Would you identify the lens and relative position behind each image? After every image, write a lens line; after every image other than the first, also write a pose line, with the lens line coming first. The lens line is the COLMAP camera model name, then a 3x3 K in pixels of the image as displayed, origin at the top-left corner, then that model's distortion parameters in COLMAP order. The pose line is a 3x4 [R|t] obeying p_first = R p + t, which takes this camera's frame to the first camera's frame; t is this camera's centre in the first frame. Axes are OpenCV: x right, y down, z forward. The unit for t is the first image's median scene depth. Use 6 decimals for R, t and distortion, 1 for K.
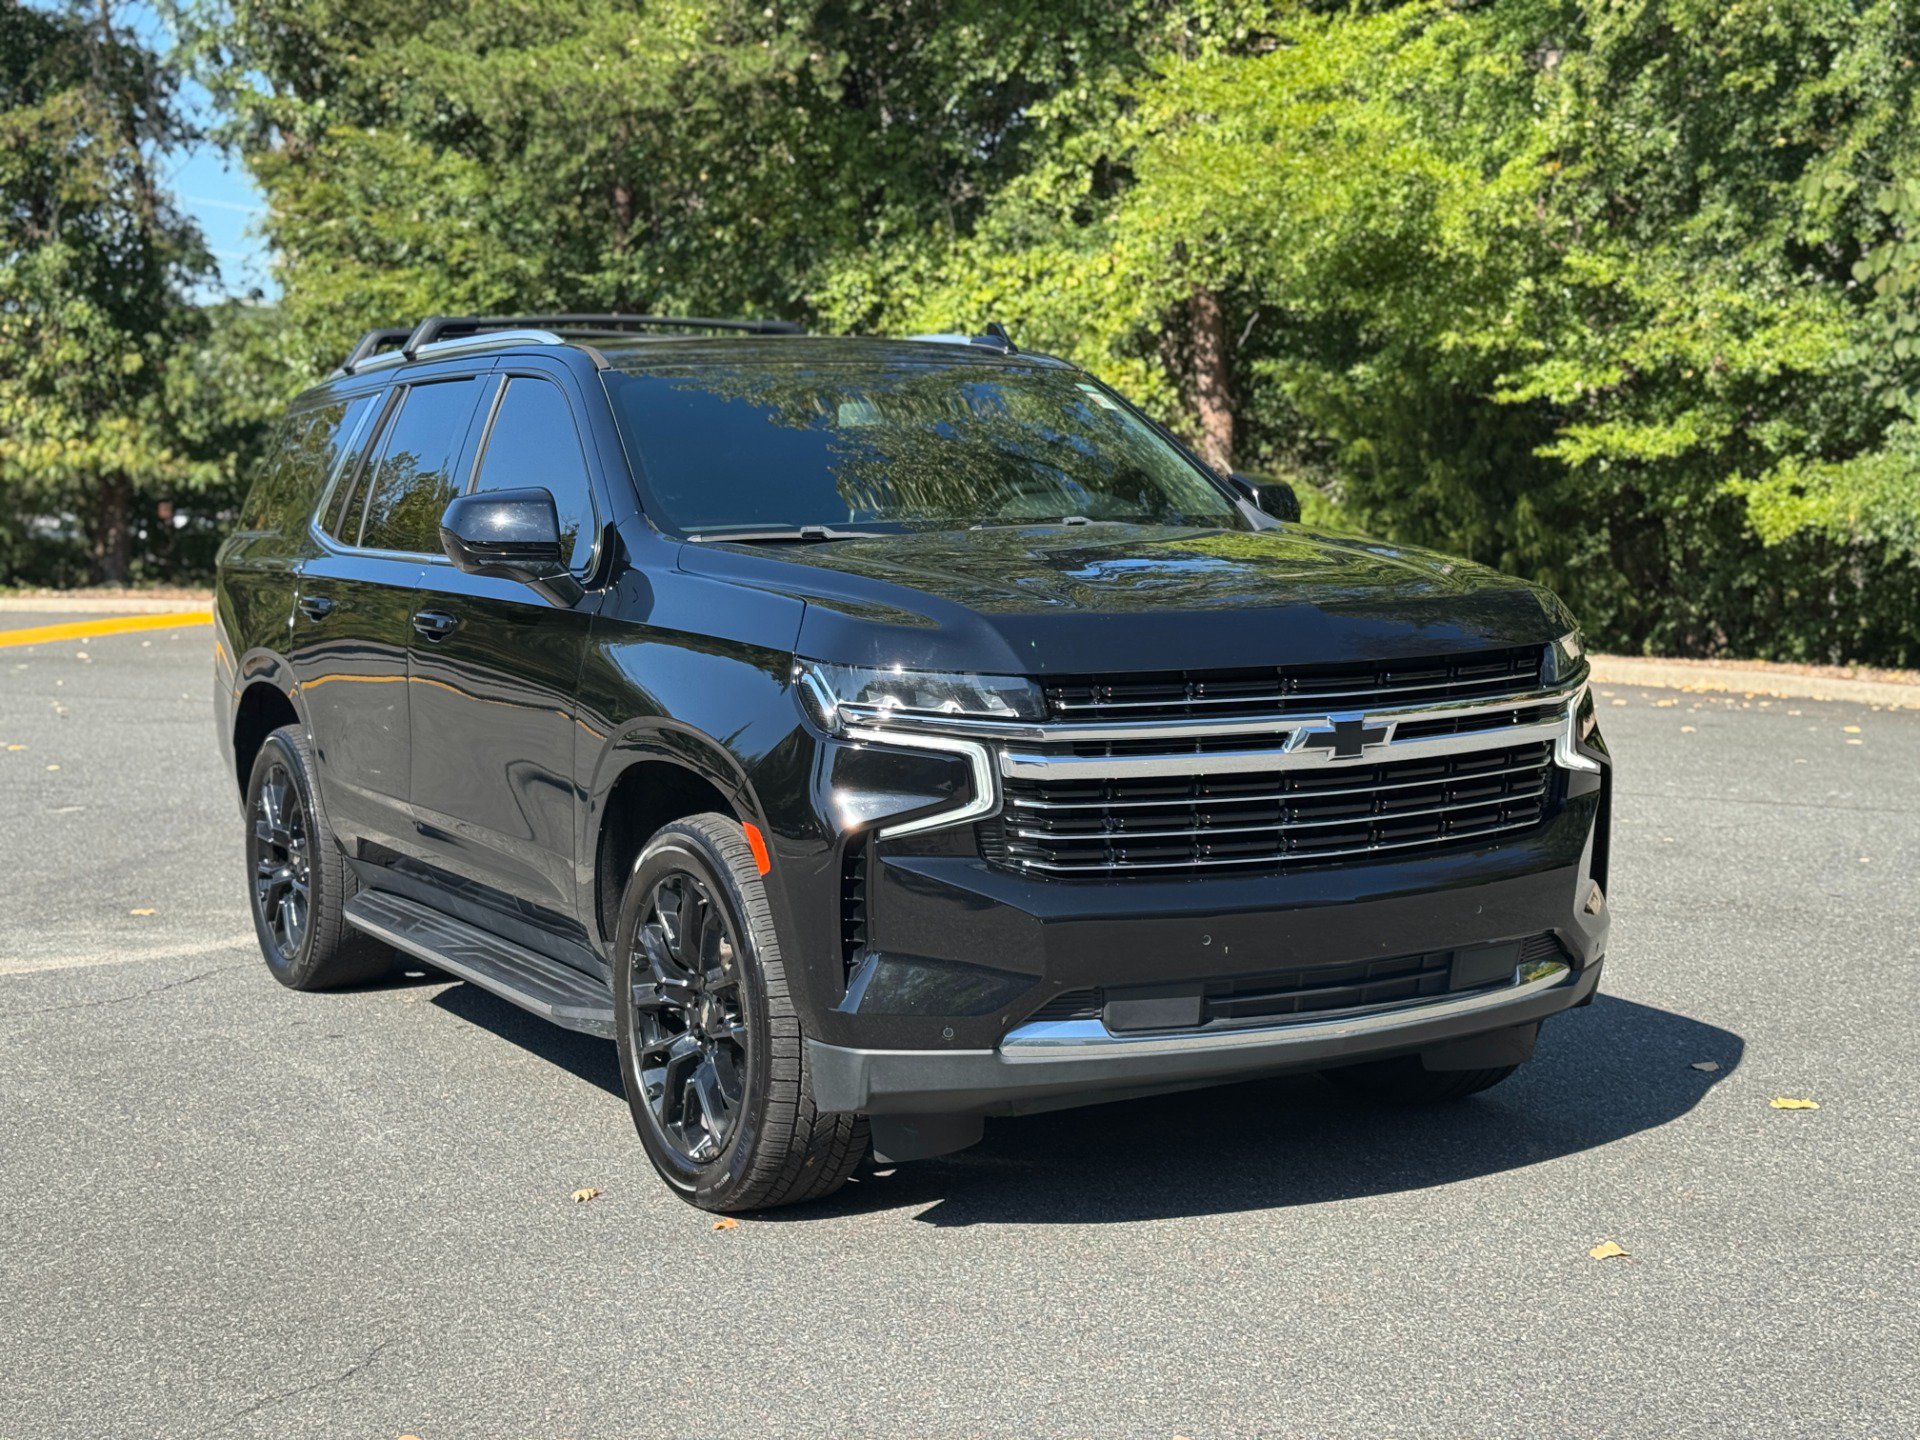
lens RADIAL K [[2661.0, 0, 987.1], [0, 2661.0, 752.9], [0, 0, 1]] dist [0.114928, 0.000000]
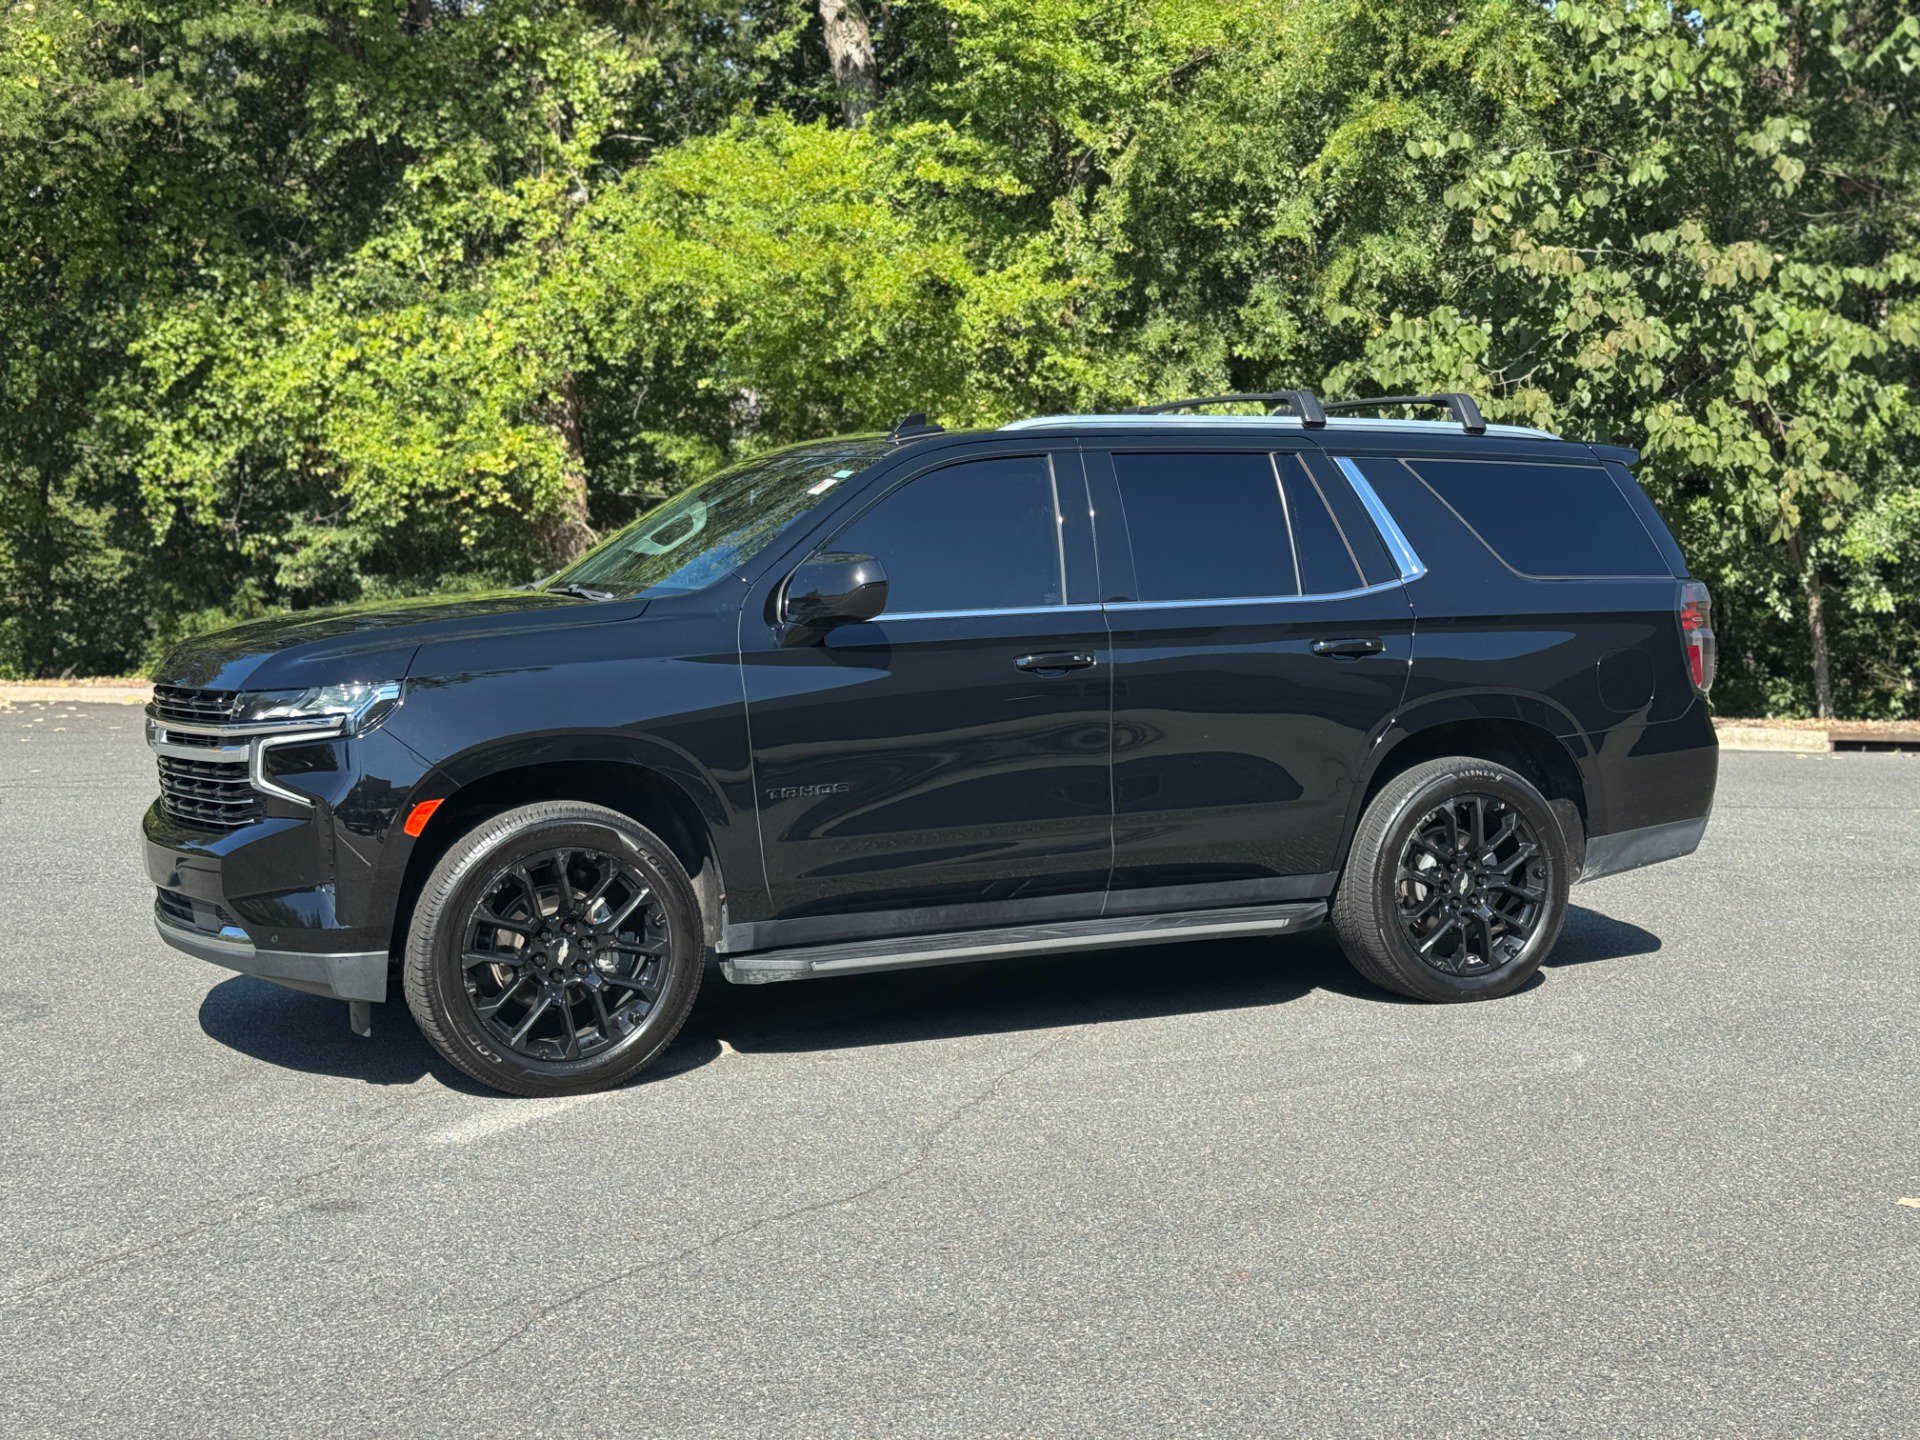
lens RADIAL K [[2661.0, 0, 969.6], [0, 2661.0, 711.6], [0, 0, 1]] dist [0.114928, 0.000000]
pose [[0.865178, -0.017483, 0.501160, -0.311327], [0.038433, 0.998764, -0.031507, 0.000691], [-0.499990, 0.046520, 0.864781, 0.034468]]
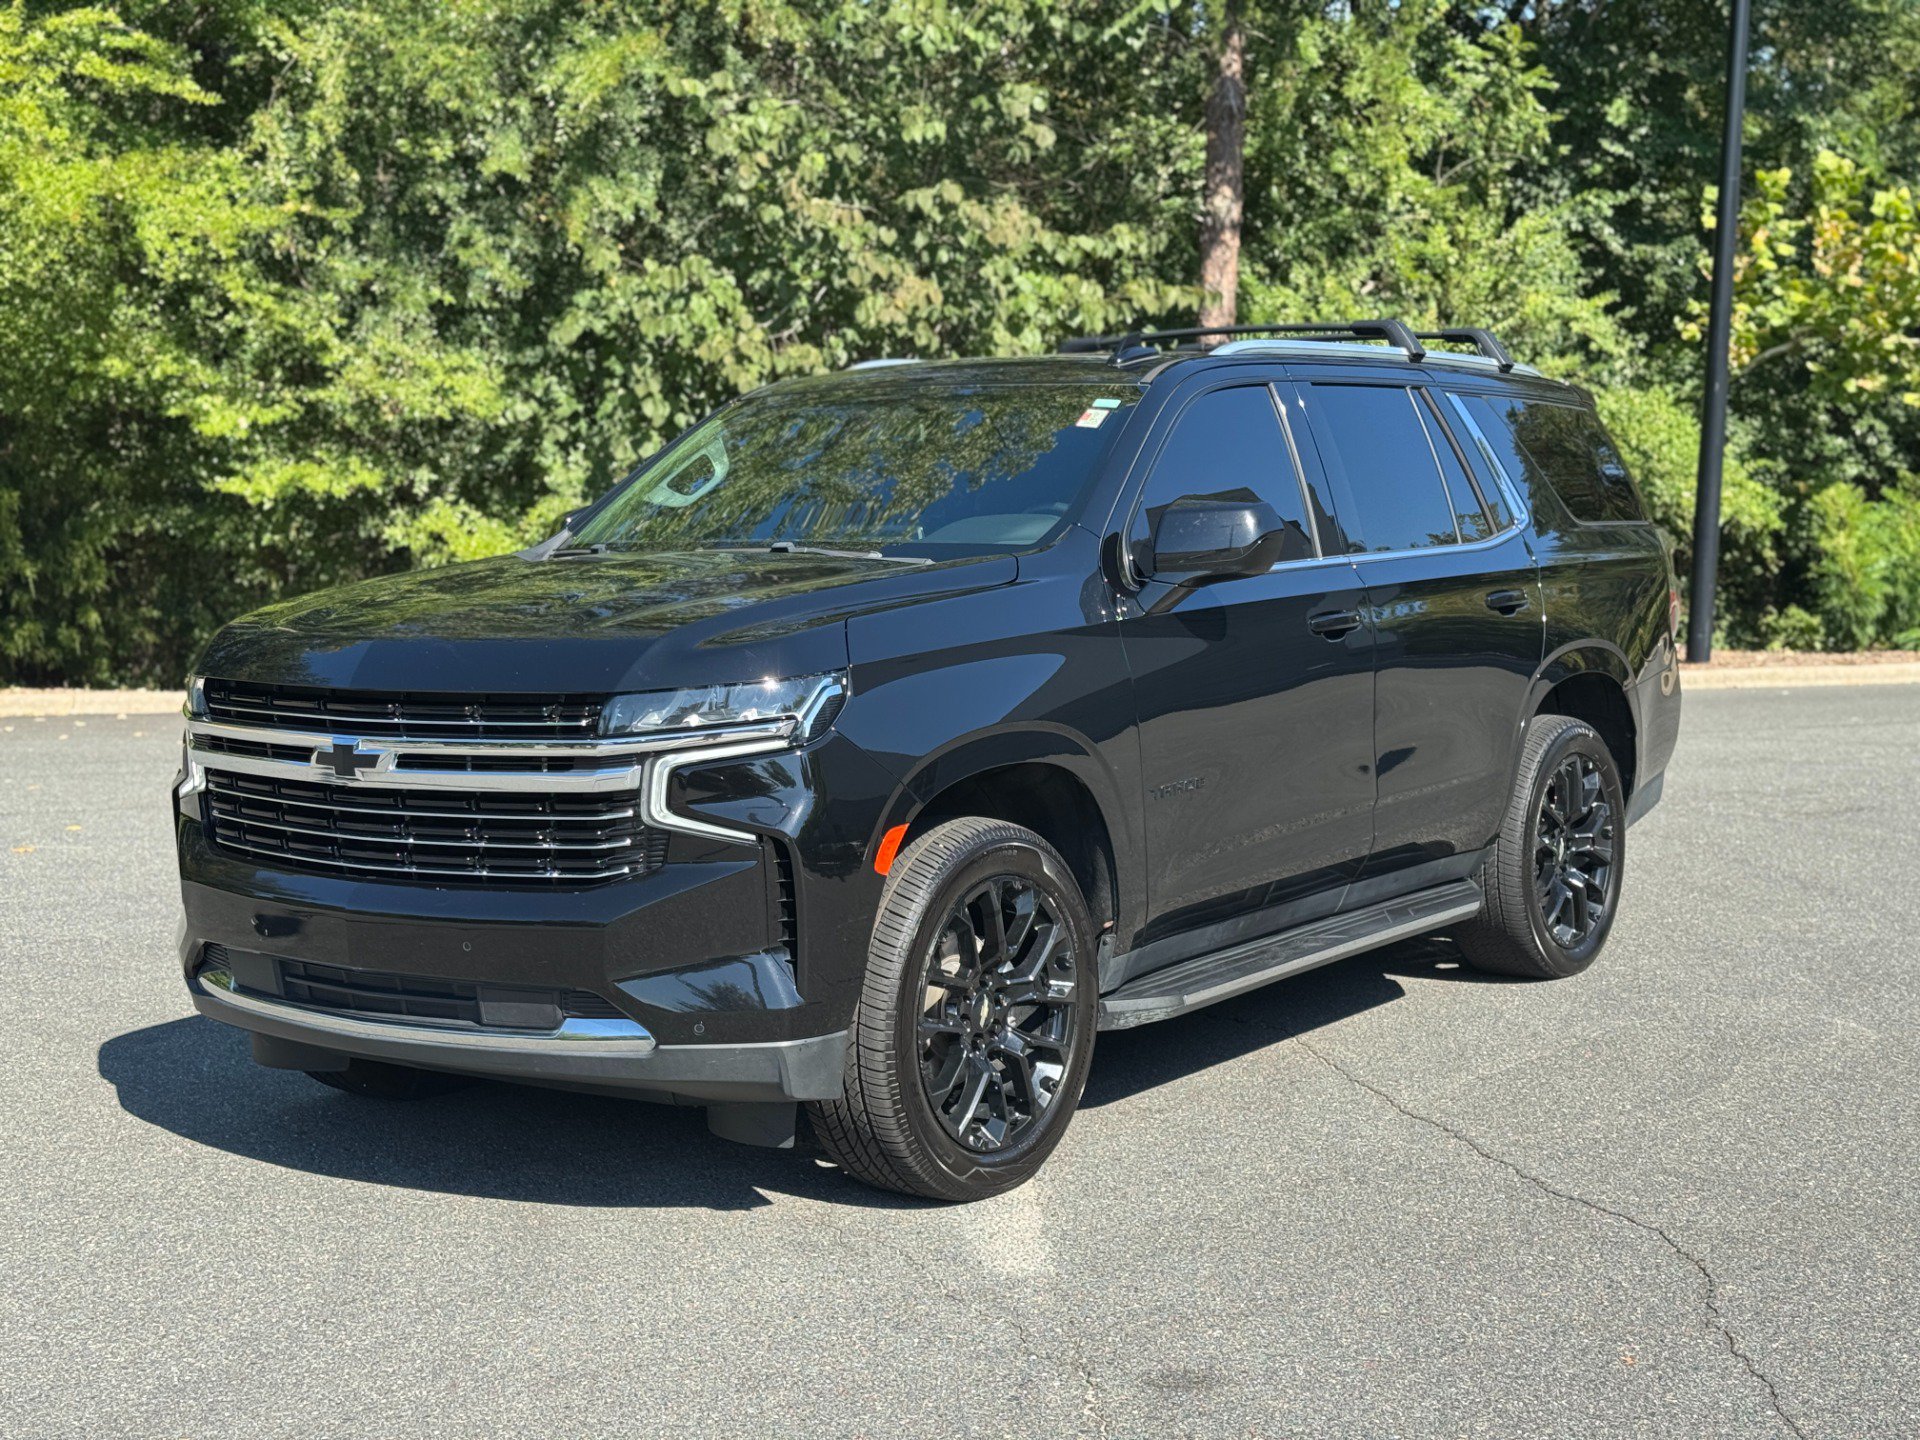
lens RADIAL K [[2661.0, 0, 955.9], [0, 2661.0, 716.2], [0, 0, 1]] dist [0.114928, 0.000000]
pose [[0.527360, -0.055853, 0.847804, -0.404589], [0.087039, 0.996139, 0.011484, -0.012983], [-0.845172, 0.067736, 0.530185, 0.205476]]
